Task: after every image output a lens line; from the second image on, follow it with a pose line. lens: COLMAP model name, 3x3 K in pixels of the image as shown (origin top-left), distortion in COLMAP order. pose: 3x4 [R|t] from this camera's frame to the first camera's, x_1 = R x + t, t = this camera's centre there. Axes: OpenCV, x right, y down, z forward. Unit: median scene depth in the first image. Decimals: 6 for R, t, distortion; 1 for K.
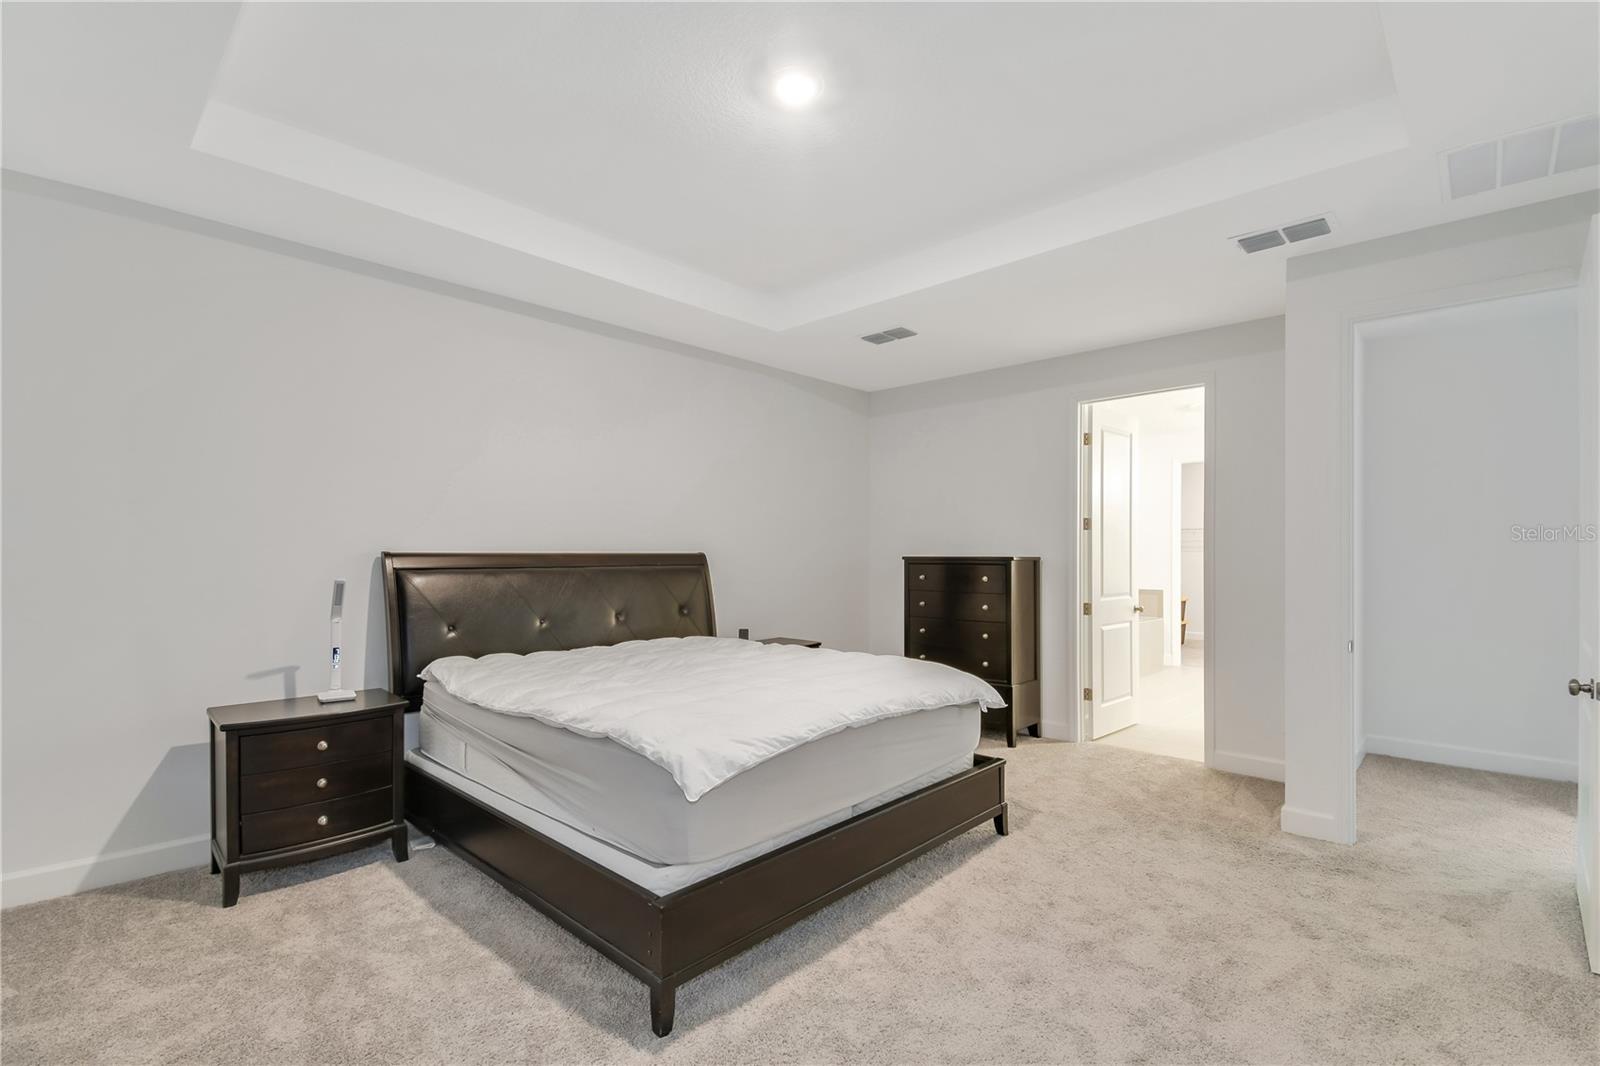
lens RADIAL K [[720.2, 0, 807.6], [0, 720.2, 530.2], [0, 0, 1]] dist [-0.001796, -0.000995]
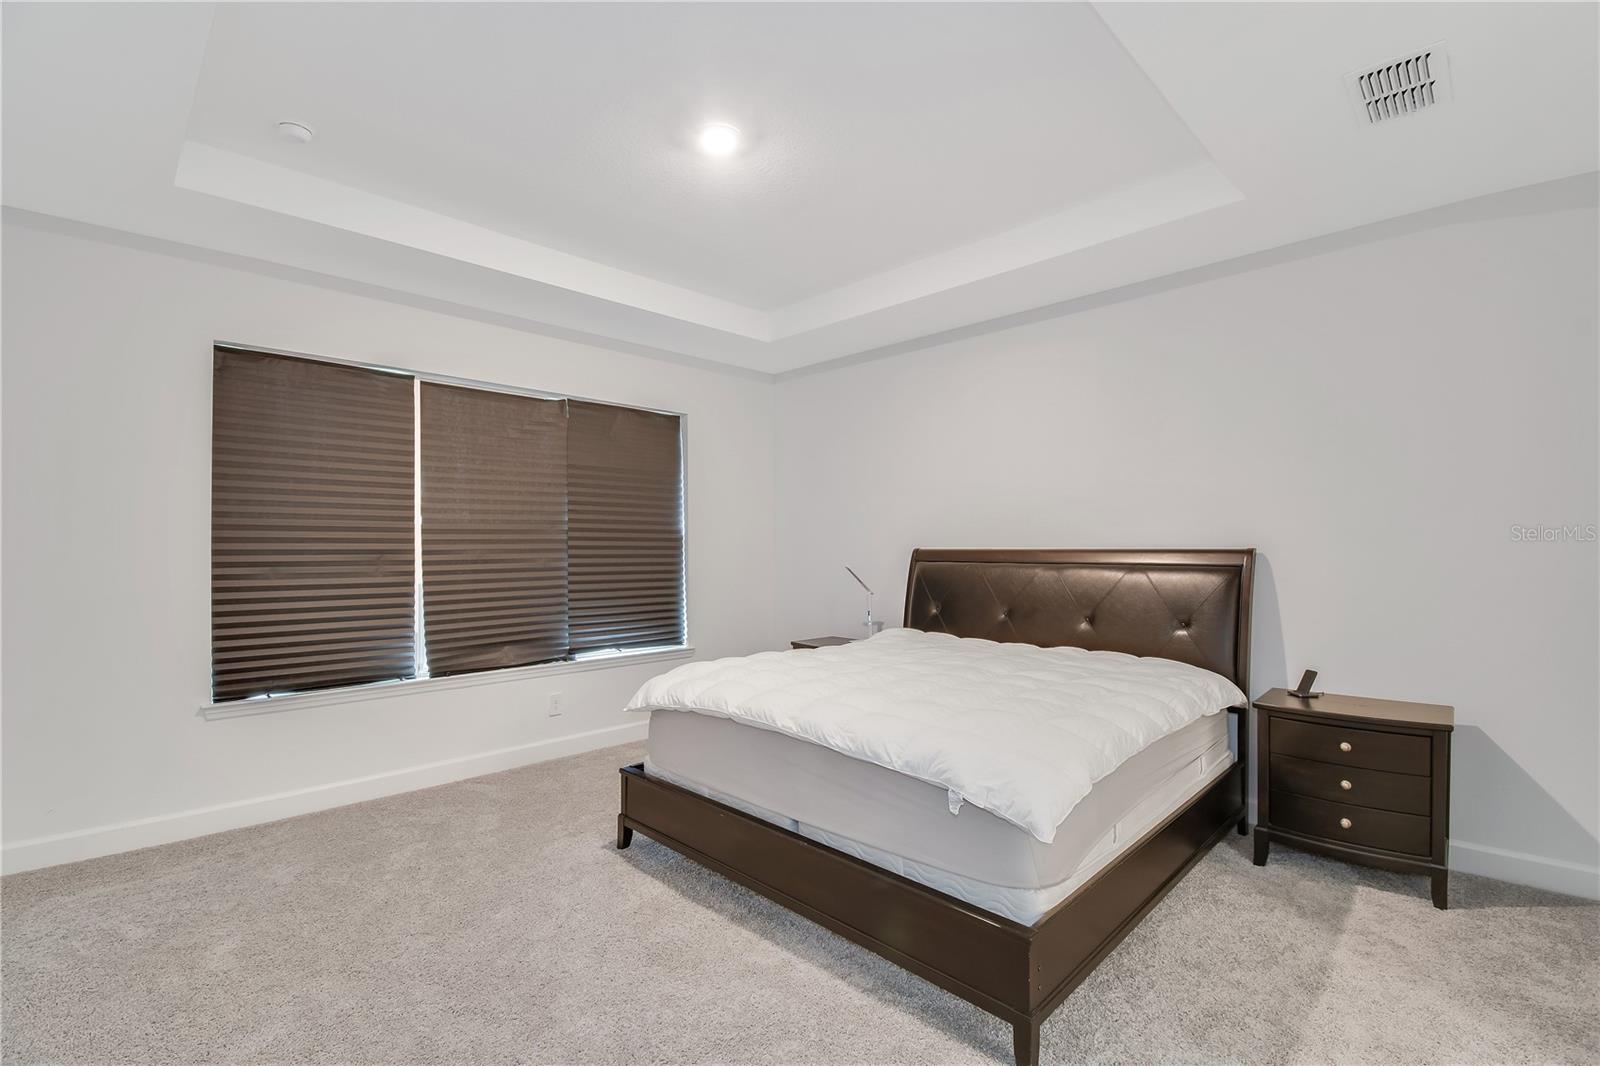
lens RADIAL K [[720.2, 0, 807.6], [0, 720.2, 530.2], [0, 0, 1]] dist [-0.001796, -0.000995]
pose [[-0.027299, -0.023507, -0.999351, 0.880460], [0.034779, 0.999096, -0.024451, 0.025759], [0.999022, -0.035424, -0.026457, 0.921999]]
